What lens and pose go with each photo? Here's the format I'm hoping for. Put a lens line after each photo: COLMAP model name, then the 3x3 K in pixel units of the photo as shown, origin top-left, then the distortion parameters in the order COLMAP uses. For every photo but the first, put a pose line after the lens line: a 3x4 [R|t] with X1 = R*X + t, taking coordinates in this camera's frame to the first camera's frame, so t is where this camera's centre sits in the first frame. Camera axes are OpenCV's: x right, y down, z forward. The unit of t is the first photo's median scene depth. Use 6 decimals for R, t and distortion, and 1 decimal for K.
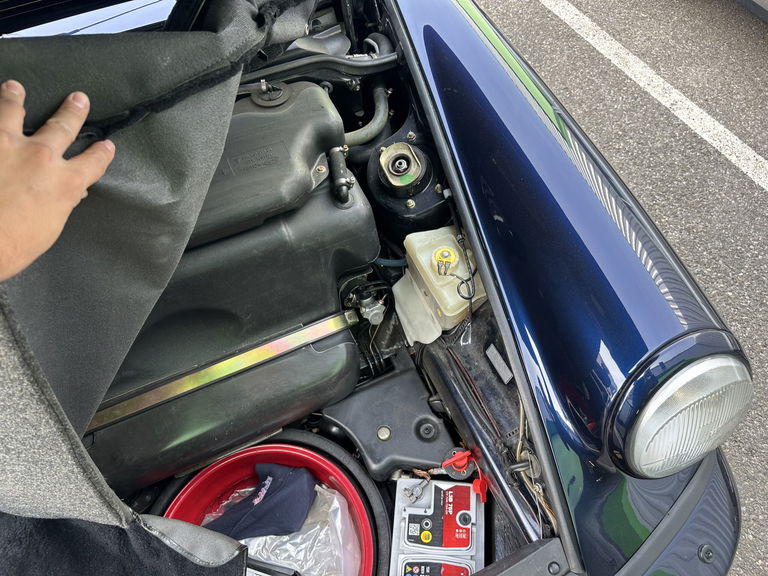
lens RADIAL K [[575.5, 0, 380.4], [0, 575.5, 289.8], [0, 0, 1]] dist [0.054342, -0.003357]
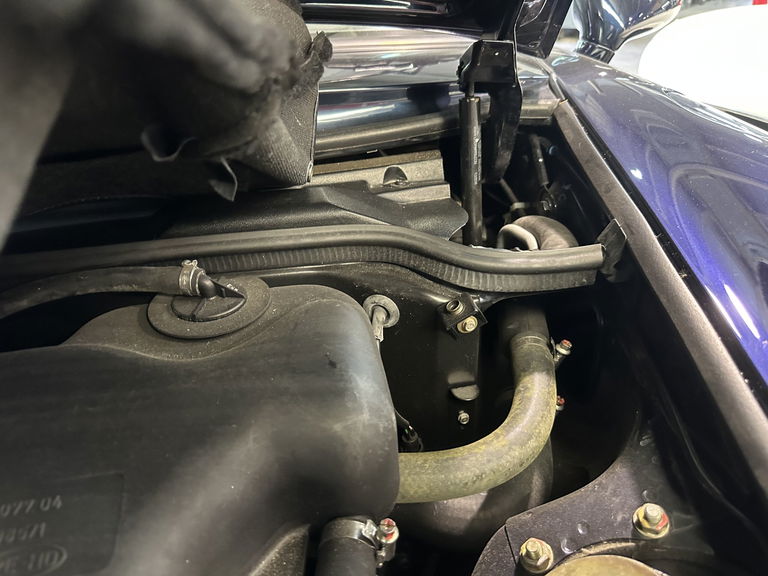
lens RADIAL K [[575.5, 0, 380.4], [0, 575.5, 289.8], [0, 0, 1]] dist [0.054342, -0.003357]
pose [[0.970744, 0.130425, -0.201608, -0.024404], [-0.200473, 0.902359, -0.381521, -0.226730], [0.132163, 0.410776, 0.902106, 0.677797]]
